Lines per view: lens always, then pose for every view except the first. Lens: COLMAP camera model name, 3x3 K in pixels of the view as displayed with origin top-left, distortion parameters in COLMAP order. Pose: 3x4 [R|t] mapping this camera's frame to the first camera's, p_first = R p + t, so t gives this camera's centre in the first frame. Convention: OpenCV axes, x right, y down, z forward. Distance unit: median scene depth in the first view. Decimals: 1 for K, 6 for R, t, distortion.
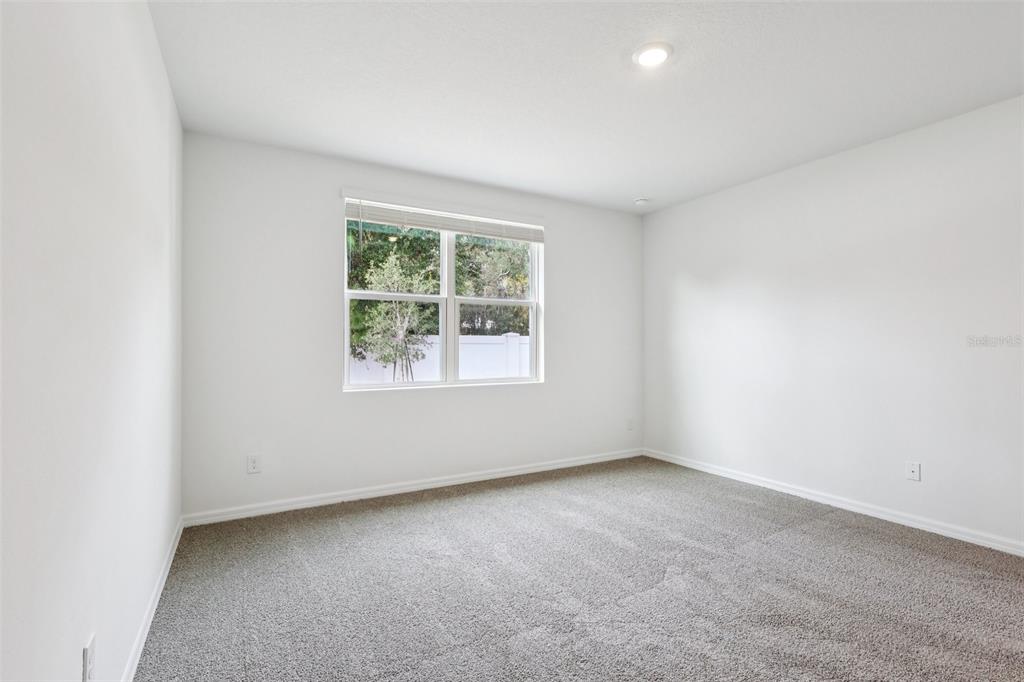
lens RADIAL K [[486.0, 0, 516.1], [0, 486.0, 340.7], [0, 0, 1]] dist [-0.000238, -0.000174]
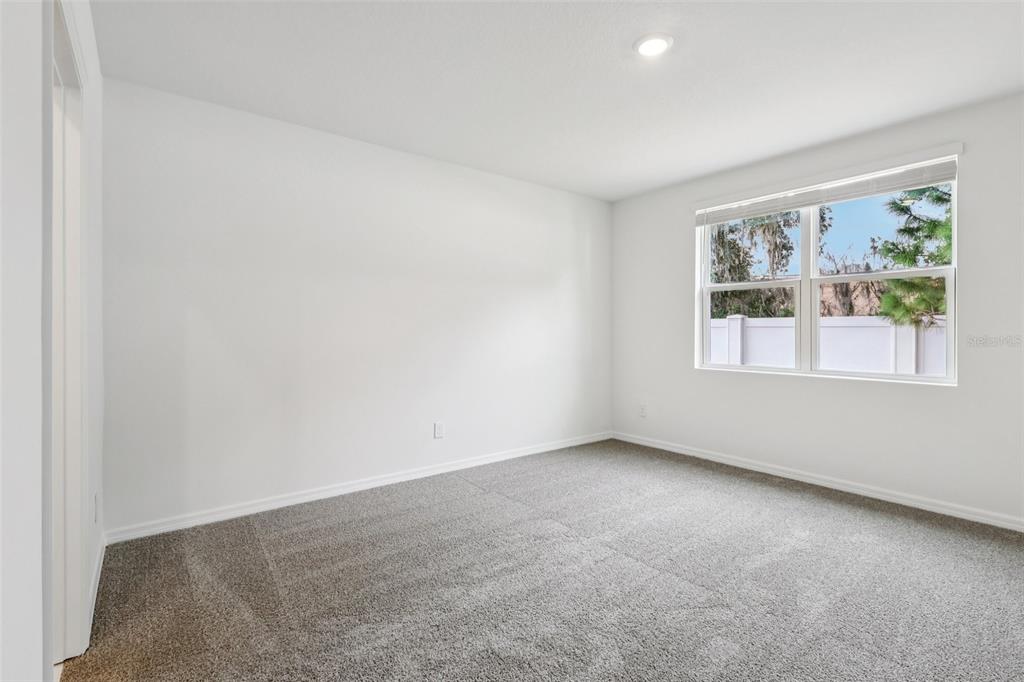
lens RADIAL K [[471.0, 0, 509.2], [0, 471.0, 335.8], [0, 0, 1]] dist [0.004347, 0.001206]
pose [[0.137289, 0.007170, -0.990505, 0.670149], [0.000982, 0.999972, 0.007374, 0.011111], [0.990530, -0.001985, 0.137279, 0.317252]]
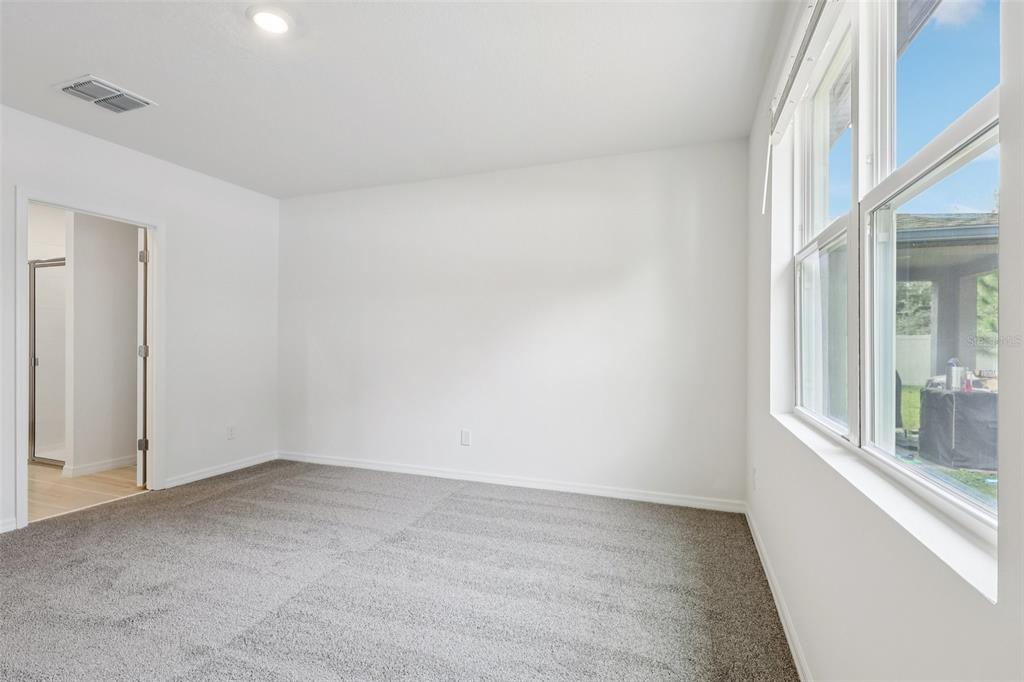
lens RADIAL K [[471.0, 0, 511.3], [0, 471.0, 339.8], [0, 0, 1]] dist [0.004347, 0.001206]
pose [[-0.772926, -0.002880, -0.634489, 0.276737], [-0.000326, 0.999991, -0.004143, 0.008151], [0.634496, -0.002995, -0.772921, 1.099691]]
